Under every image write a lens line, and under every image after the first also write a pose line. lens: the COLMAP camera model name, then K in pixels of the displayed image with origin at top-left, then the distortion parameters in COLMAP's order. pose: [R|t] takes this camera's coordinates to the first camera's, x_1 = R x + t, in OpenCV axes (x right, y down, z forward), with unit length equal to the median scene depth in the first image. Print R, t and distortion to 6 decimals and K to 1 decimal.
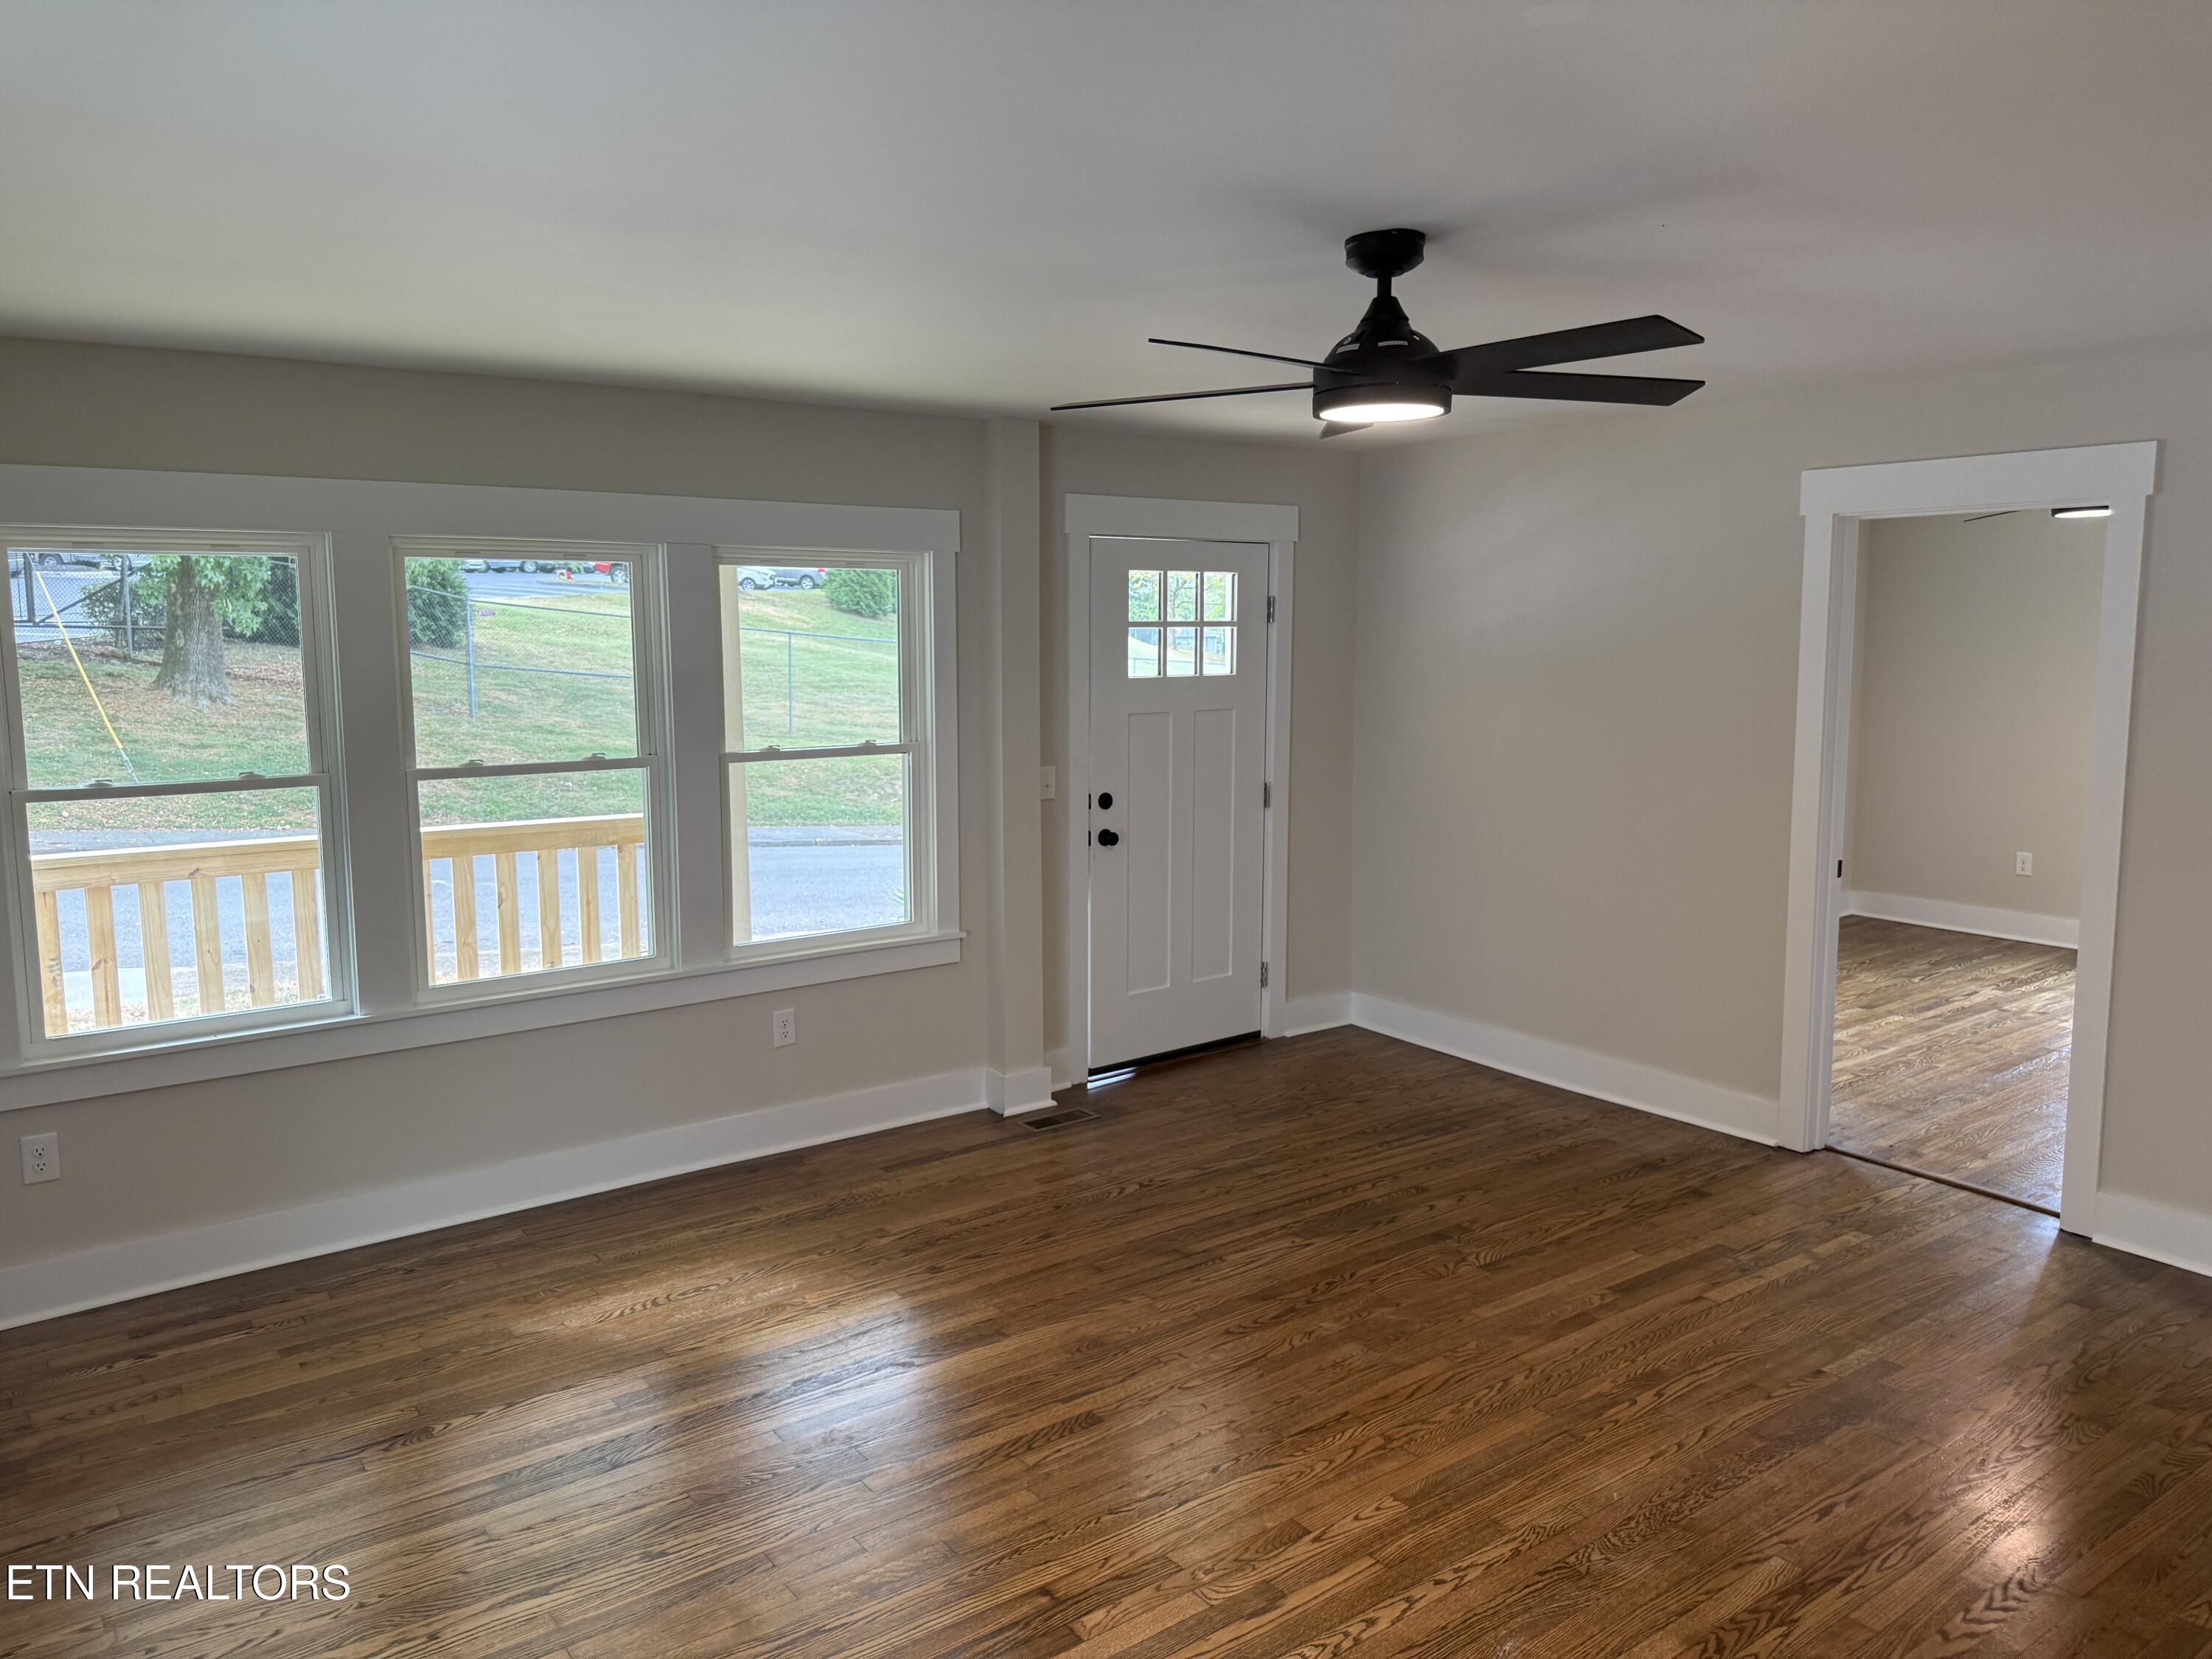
lens RADIAL K [[1564.4, 0, 1101.1], [0, 1564.4, 761.7], [0, 0, 1]] dist [0.065158, -0.075016]
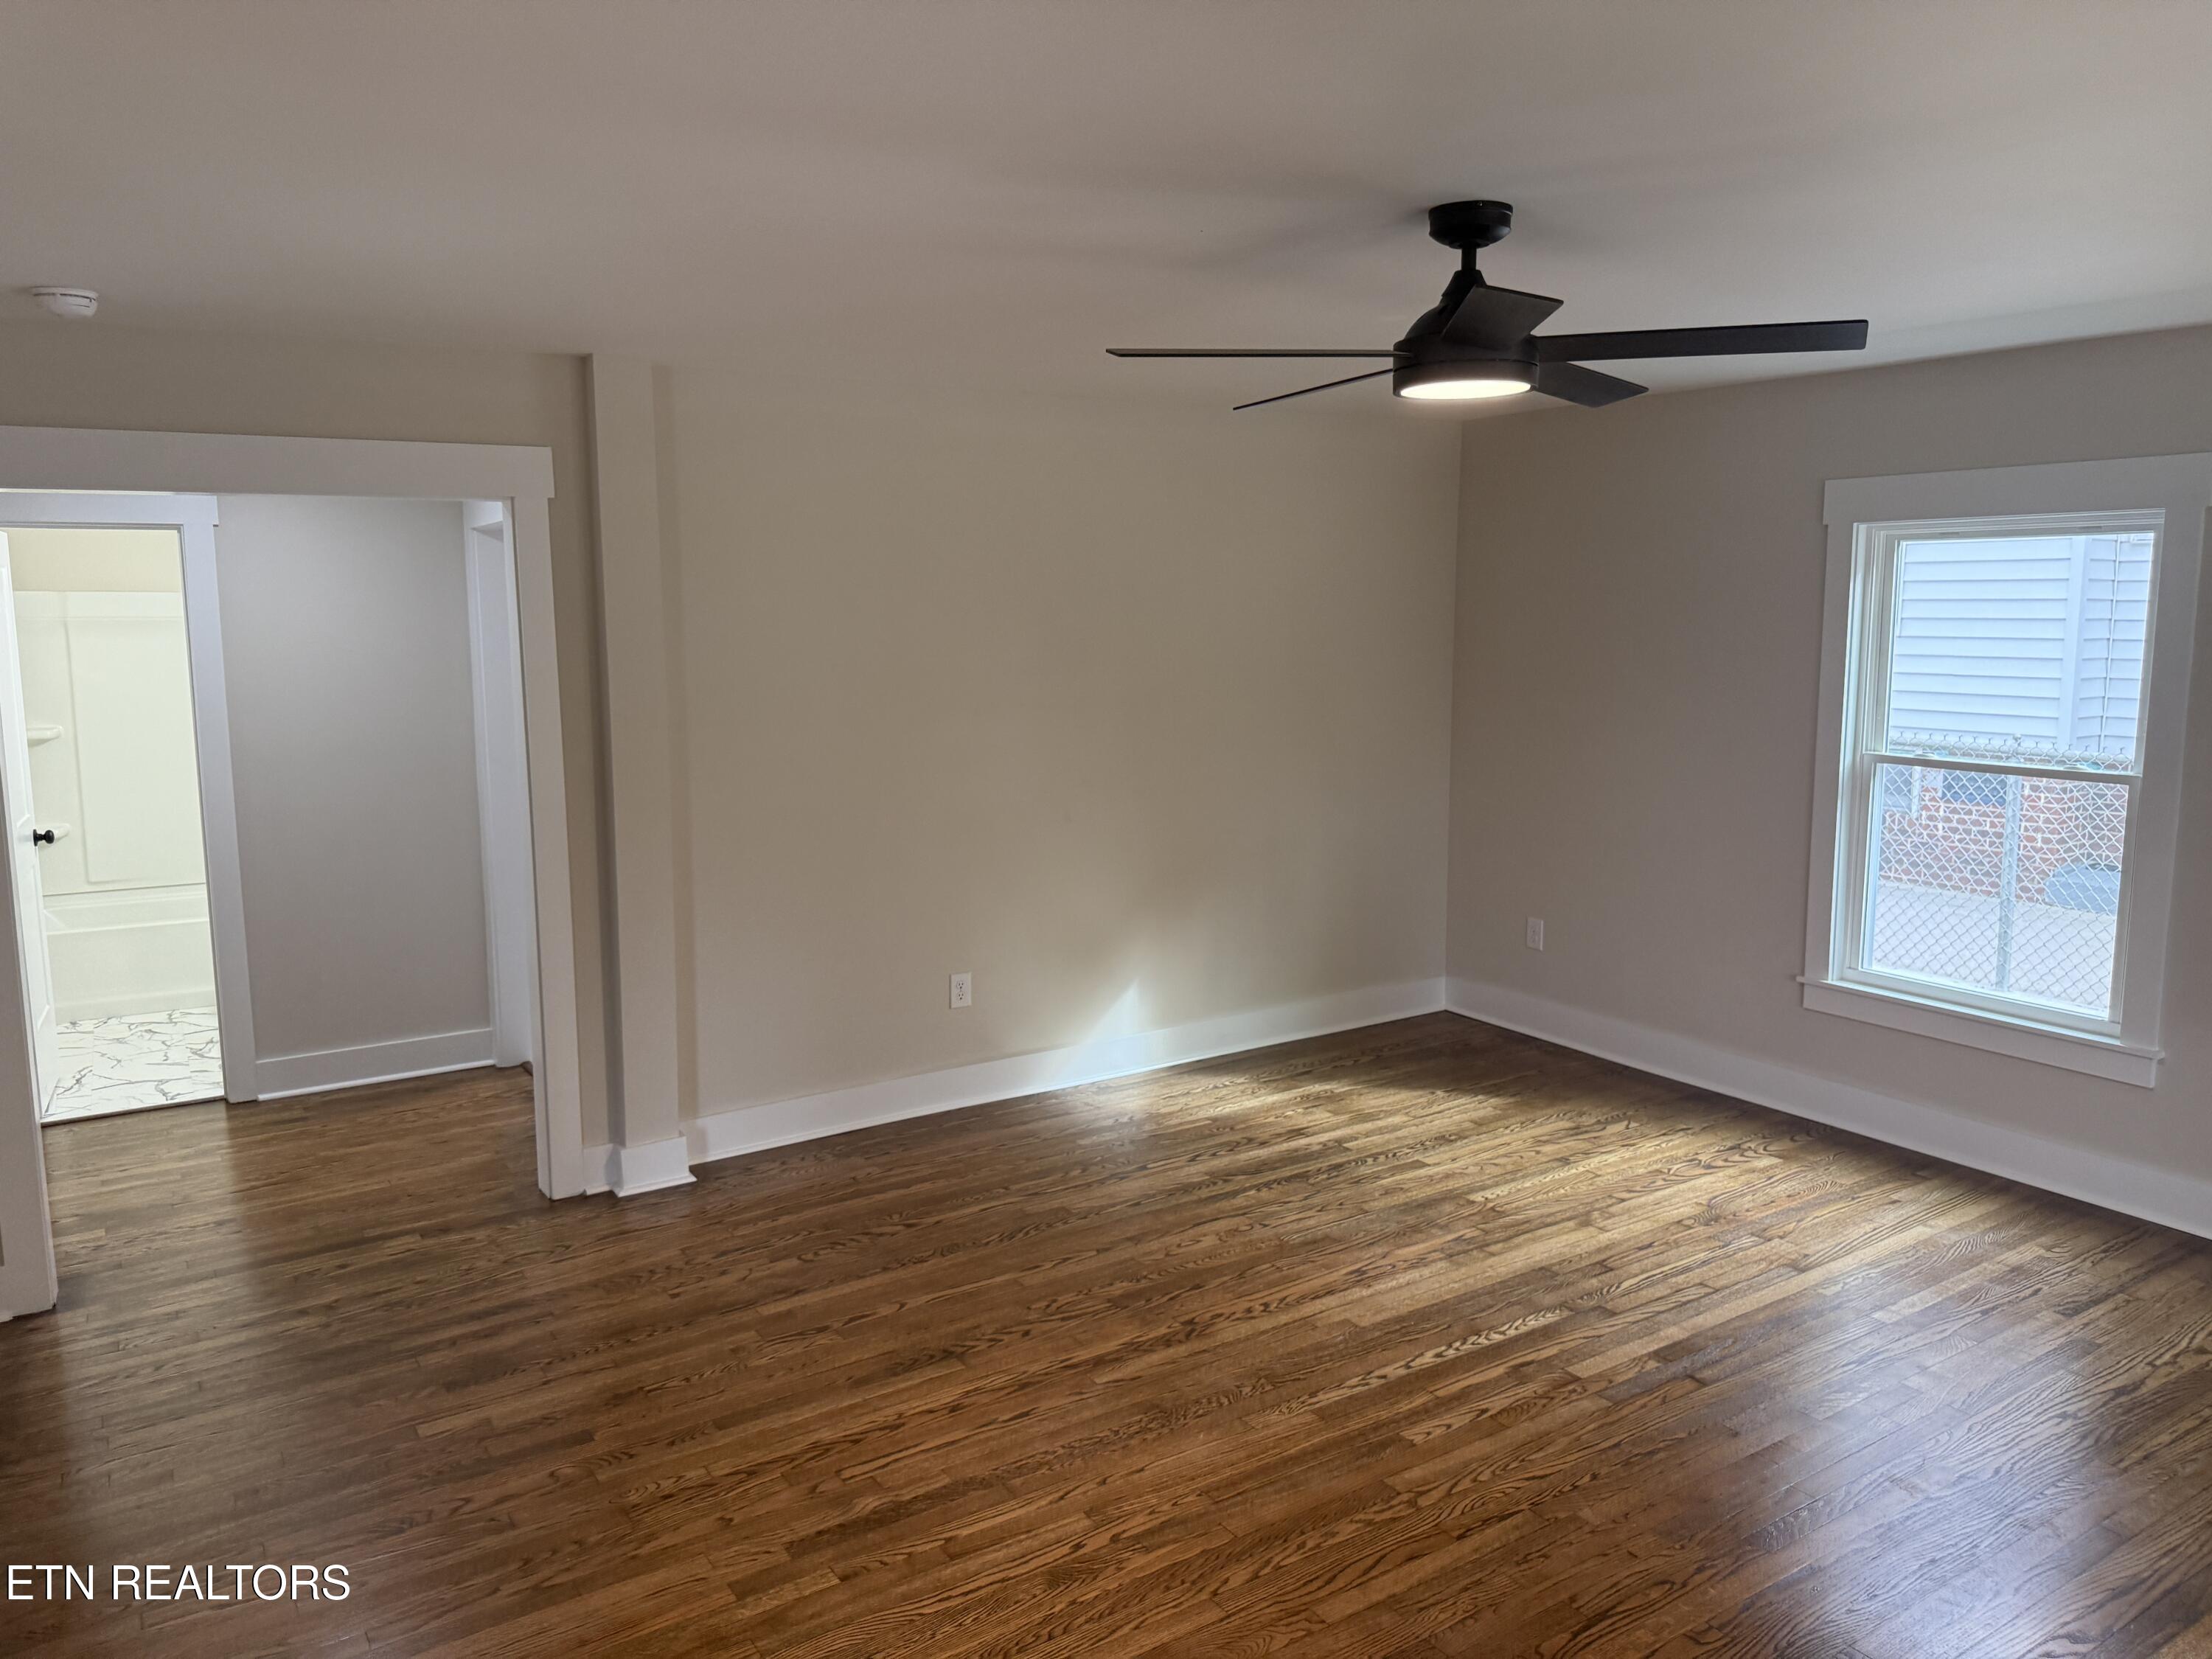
lens RADIAL K [[1569.1, 0, 1106.0], [0, 1569.1, 829.5], [0, 0, 1]] dist [0.157709, -0.301049]
pose [[-0.998332, -0.002439, 0.057689, 0.282878], [0.011028, 0.972660, 0.231971, -0.155108], [-0.056677, 0.232220, -0.971011, 1.679395]]
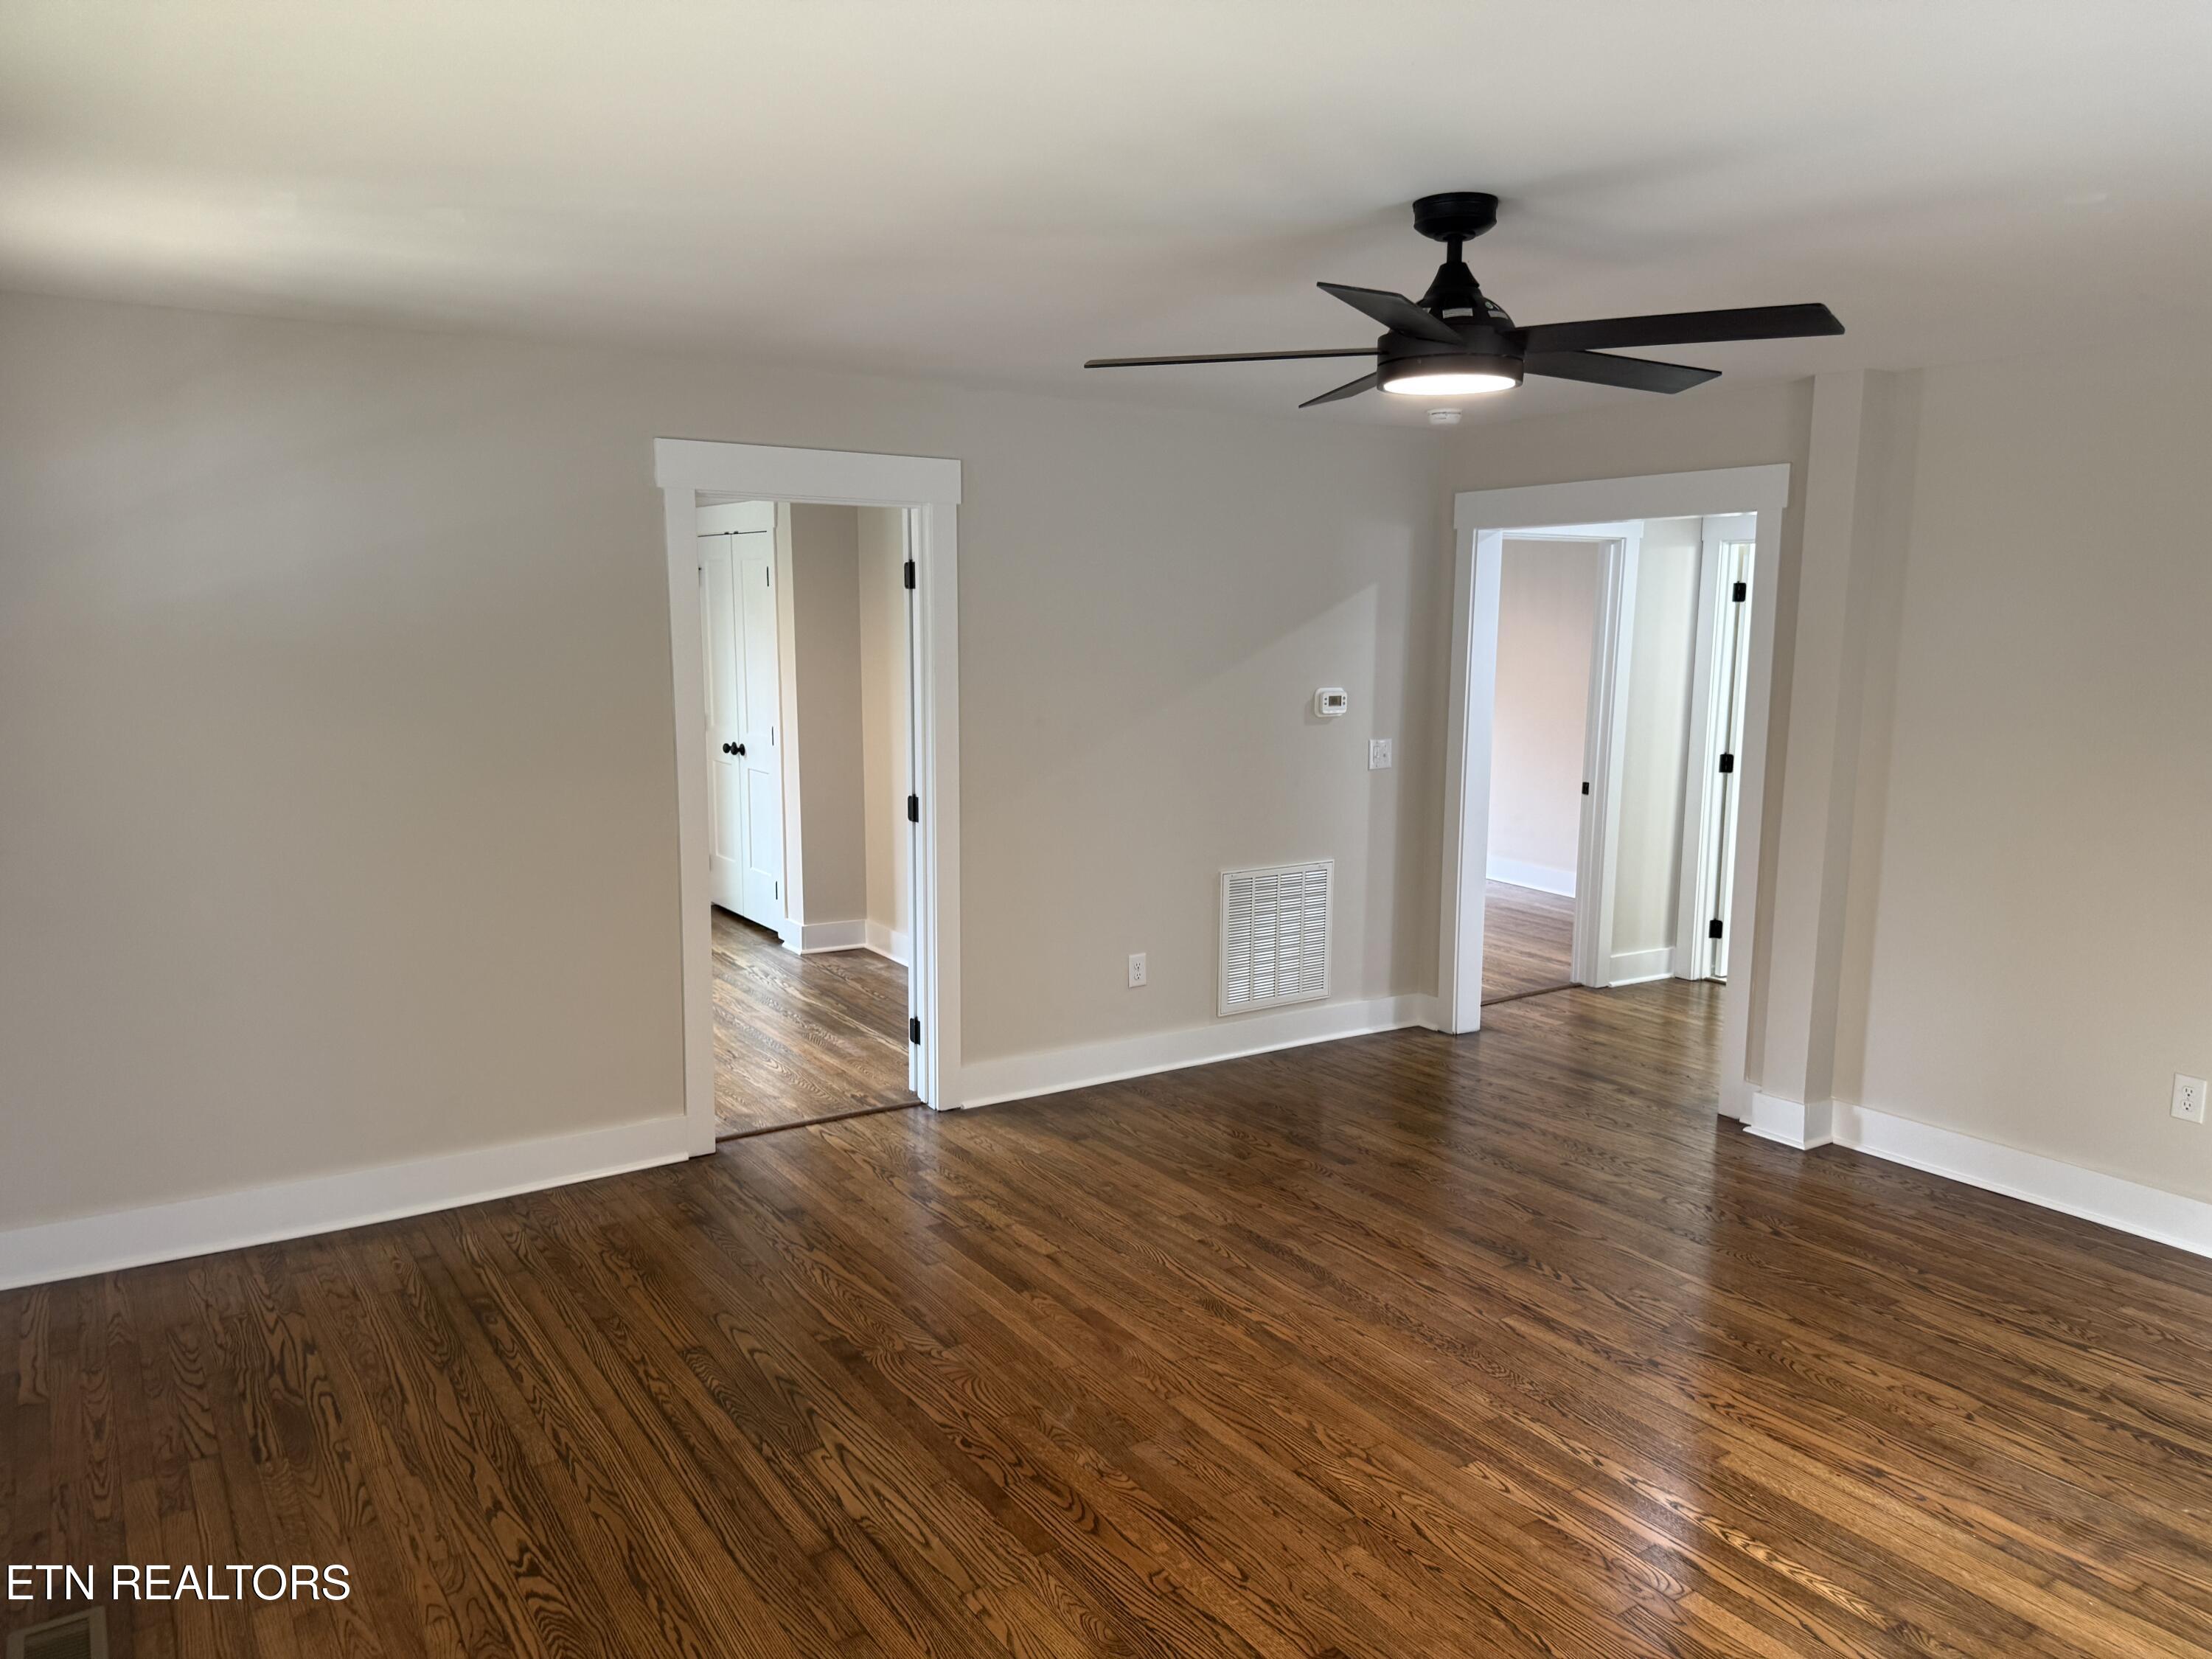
lens RADIAL K [[1580.8, 0, 1106.0], [0, 1580.8, 829.5], [0, 0, 1]] dist [0.069983, -0.074807]
pose [[0.054561, -0.138919, 0.988800, -0.675985], [0.083115, 0.987470, 0.134146, -0.081689], [-0.995045, 0.074864, 0.065424, 0.974366]]
